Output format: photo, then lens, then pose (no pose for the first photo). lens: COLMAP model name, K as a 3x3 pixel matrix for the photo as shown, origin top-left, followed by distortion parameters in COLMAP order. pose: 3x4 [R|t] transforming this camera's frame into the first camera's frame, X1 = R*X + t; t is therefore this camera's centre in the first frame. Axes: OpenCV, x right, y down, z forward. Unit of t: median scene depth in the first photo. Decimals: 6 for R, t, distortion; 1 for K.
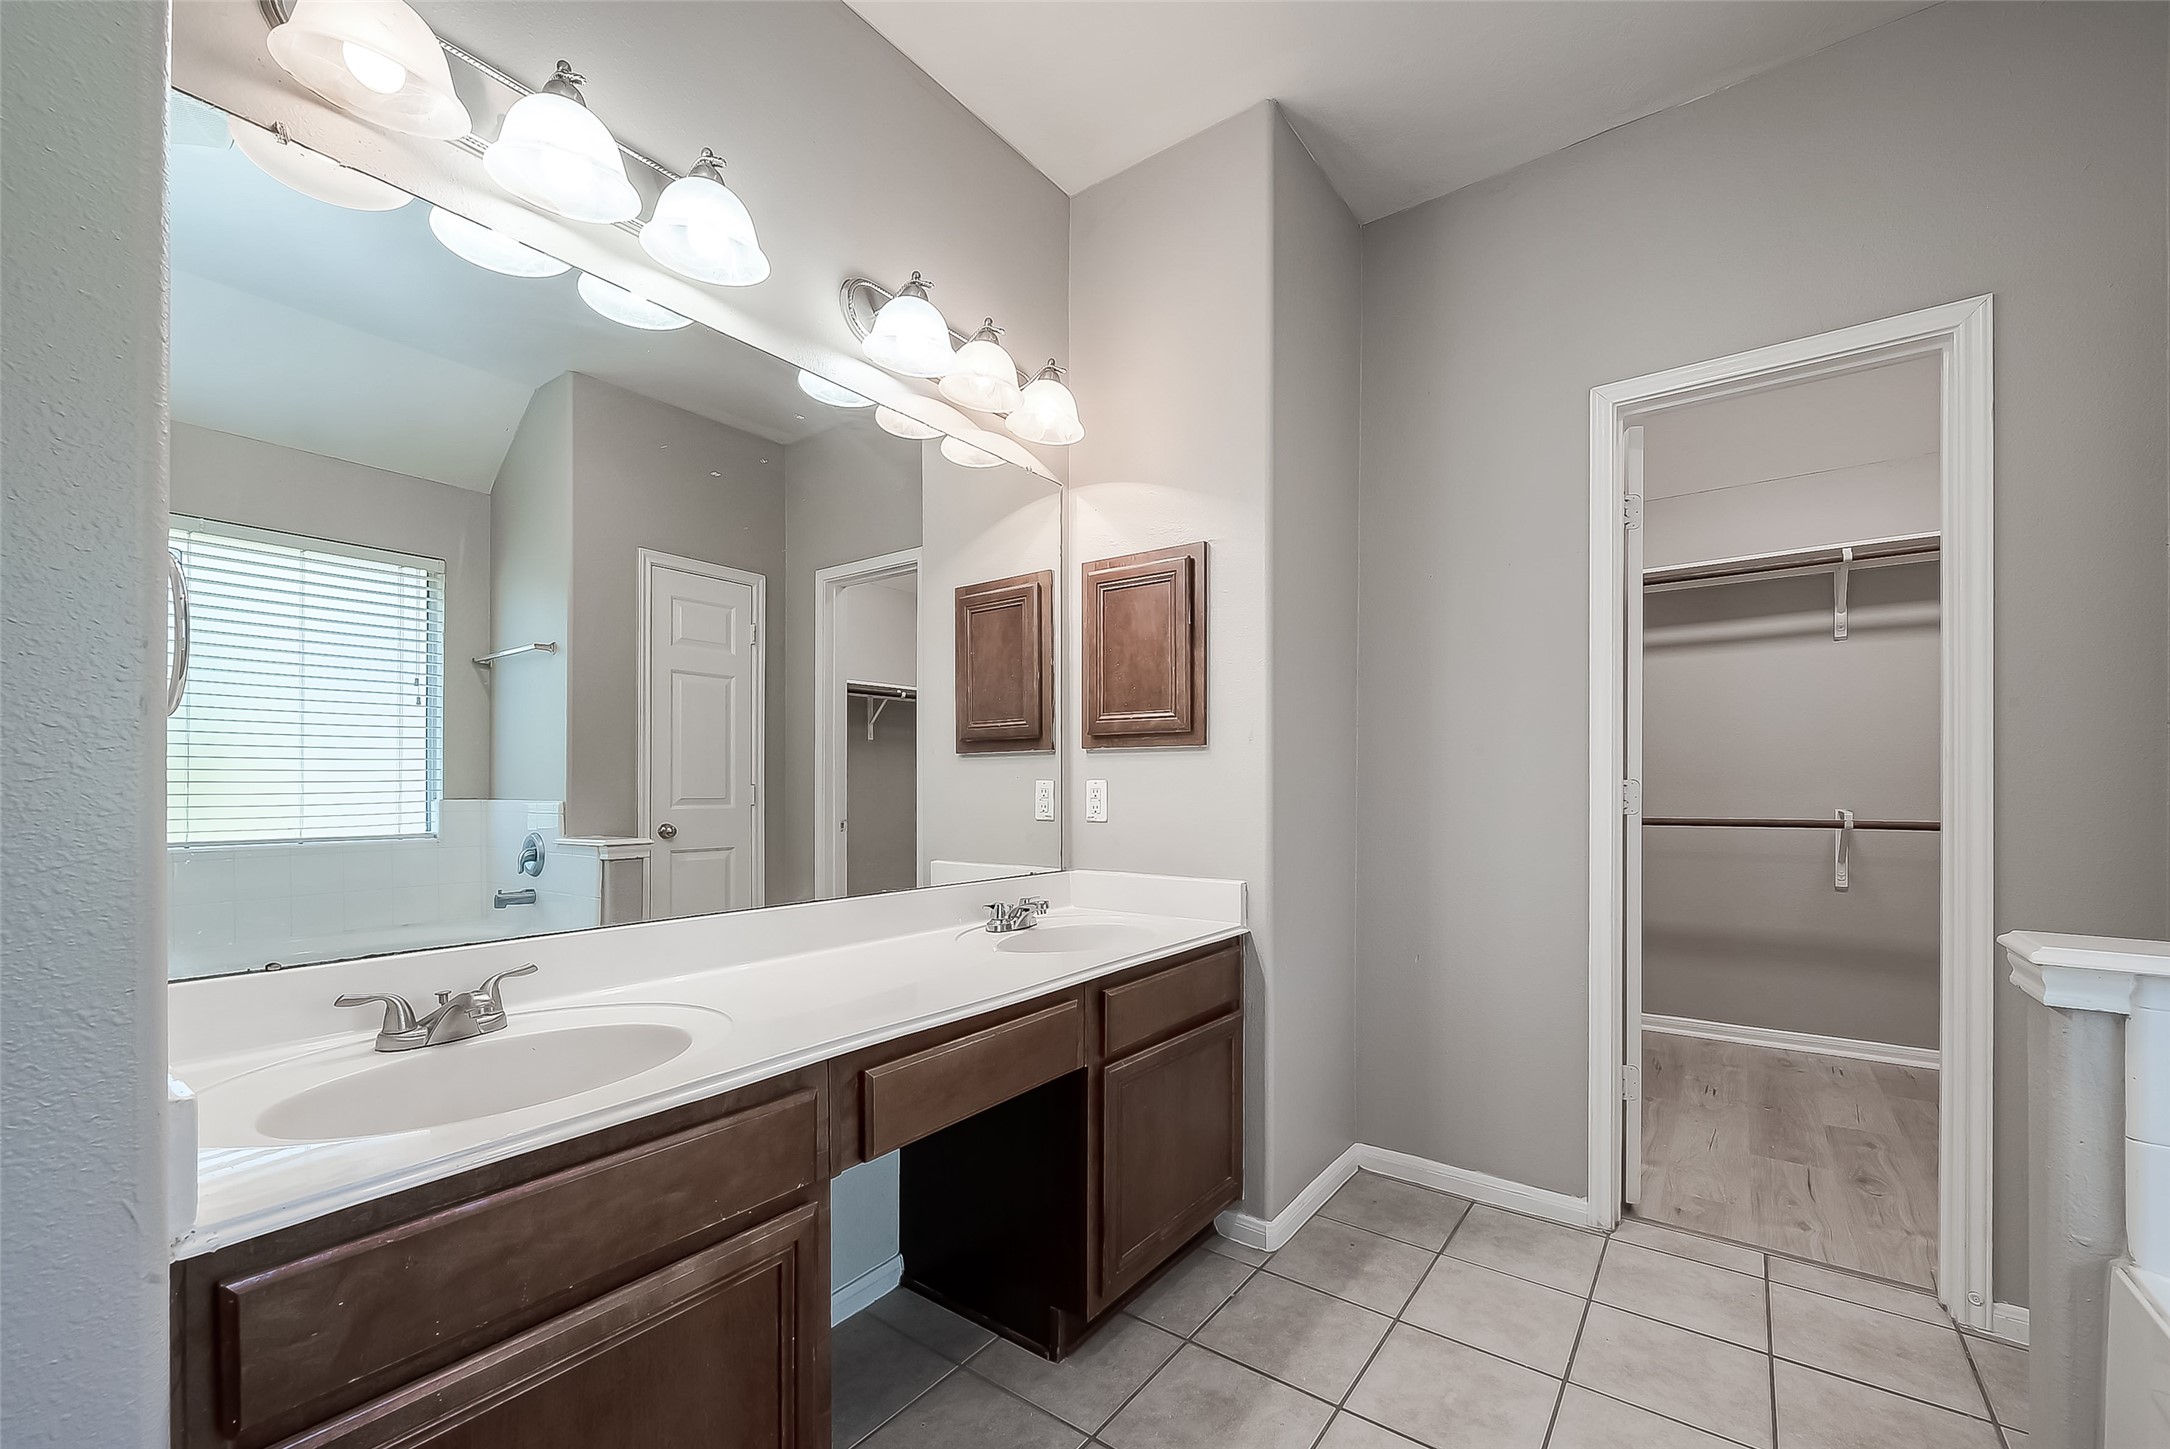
lens RADIAL K [[877.1, 0, 1109.4], [0, 877.1, 793.2], [0, 0, 1]] dist [-0.000801, -0.000878]
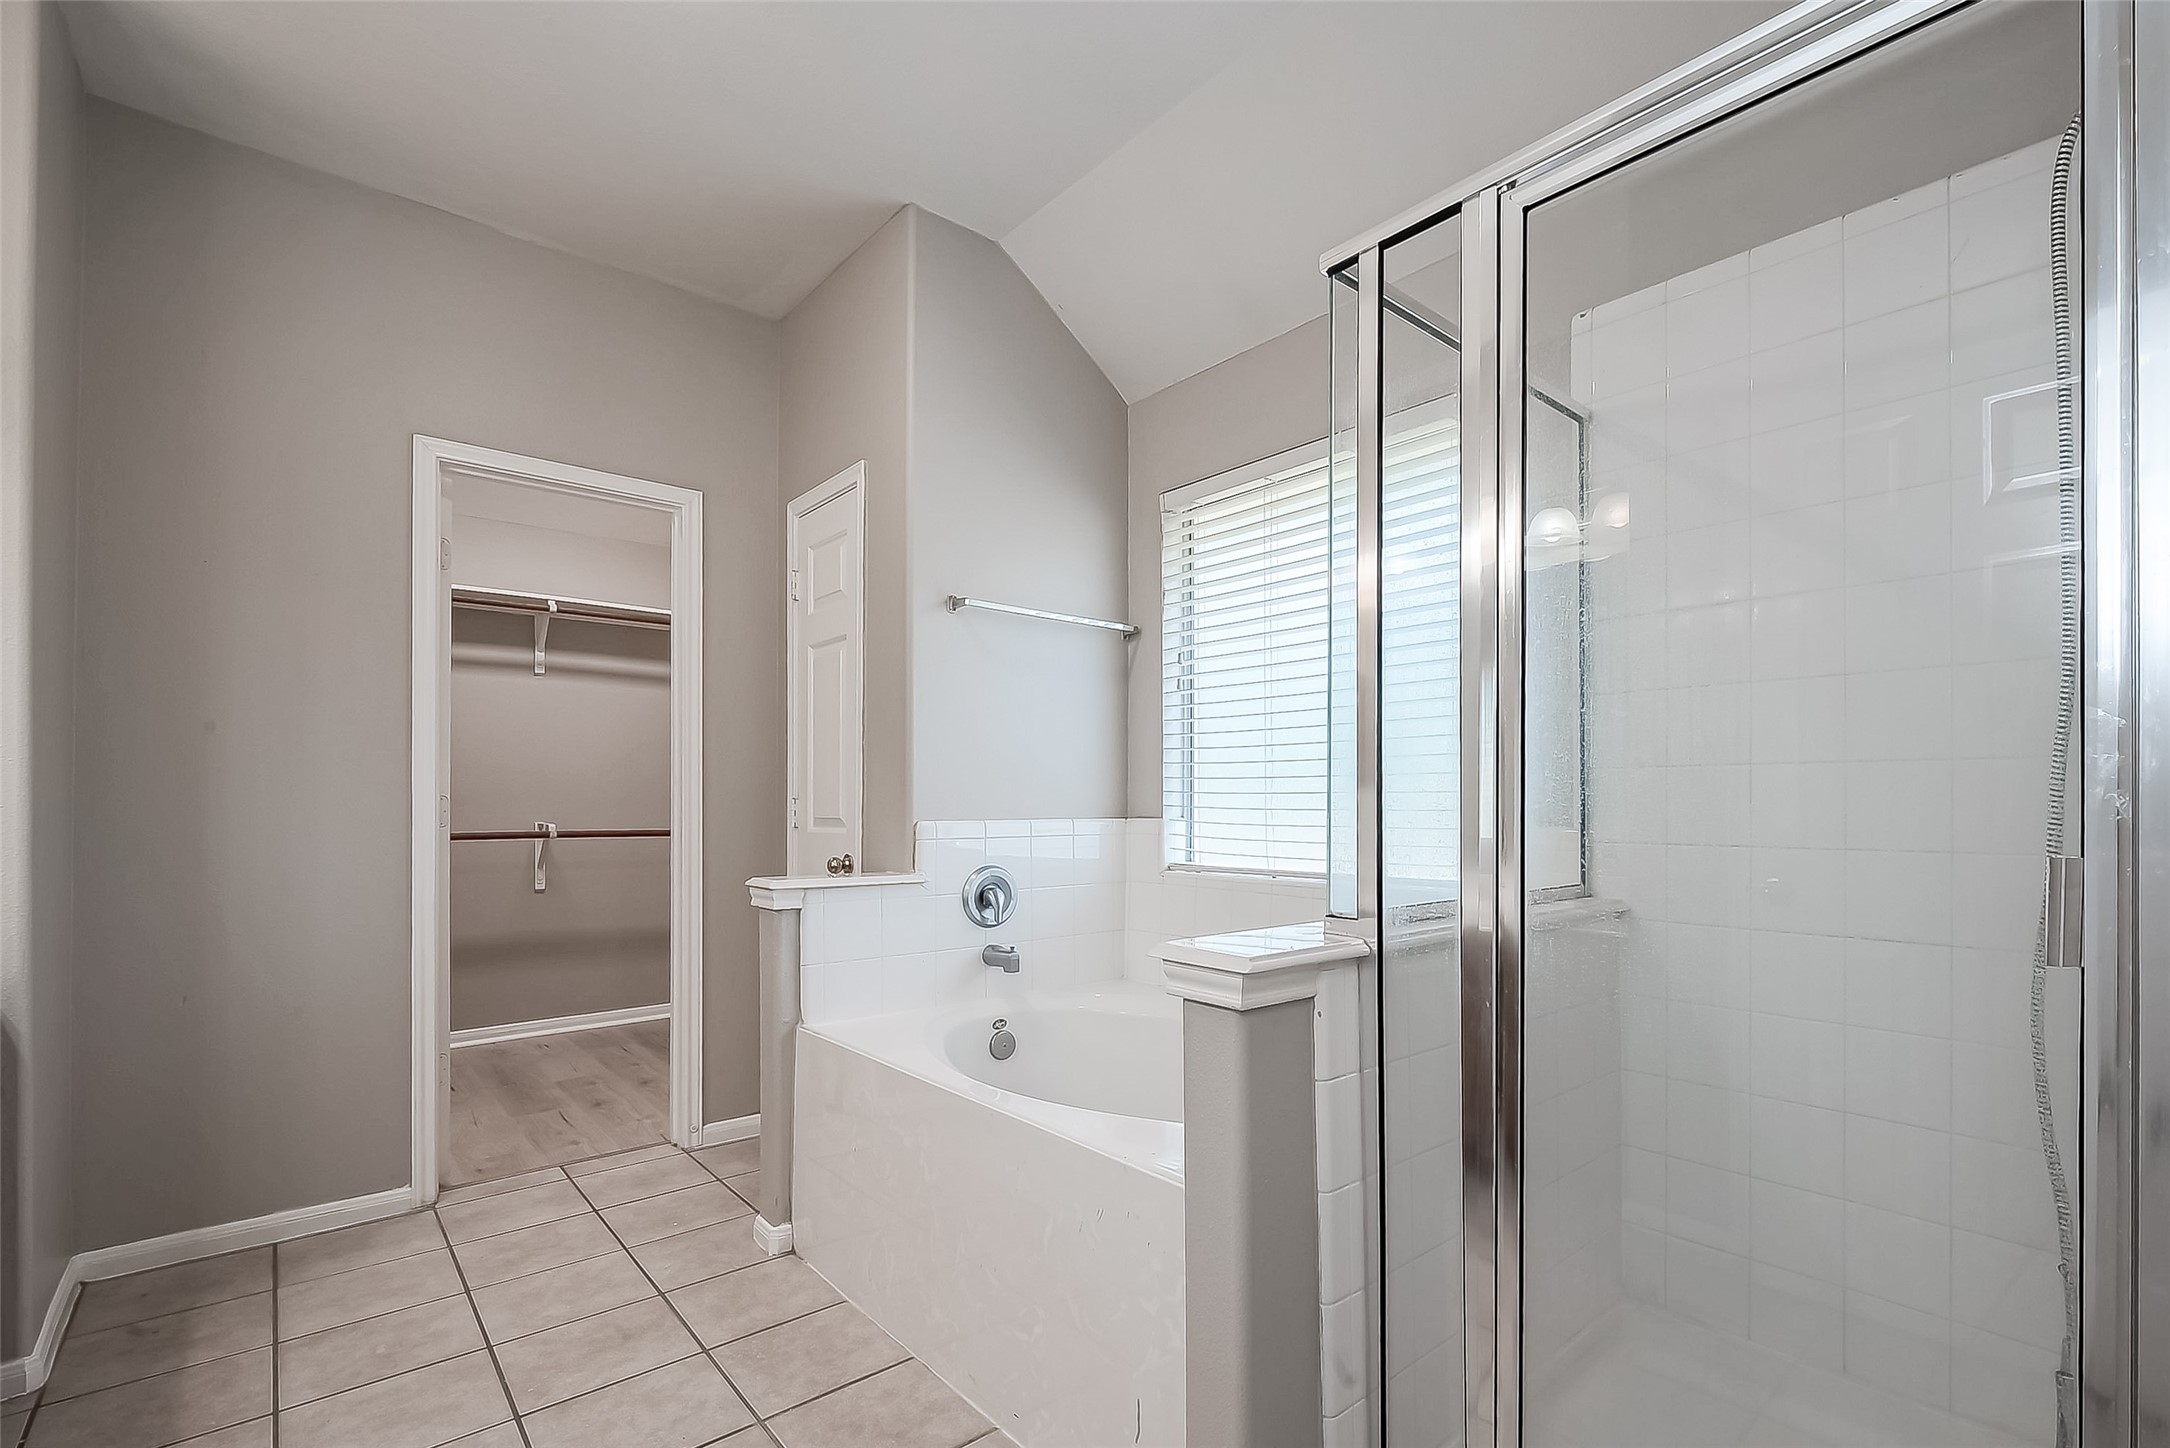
lens RADIAL K [[877.1, 0, 1109.4], [0, 877.1, 792.7], [0, 0, 1]] dist [-0.000801, -0.000878]
pose [[0.267638, 0.016012, 0.963386, -0.265695], [0.002017, 0.999850, -0.017178, 0.003074], [-0.963517, 0.006540, 0.267566, -0.114768]]
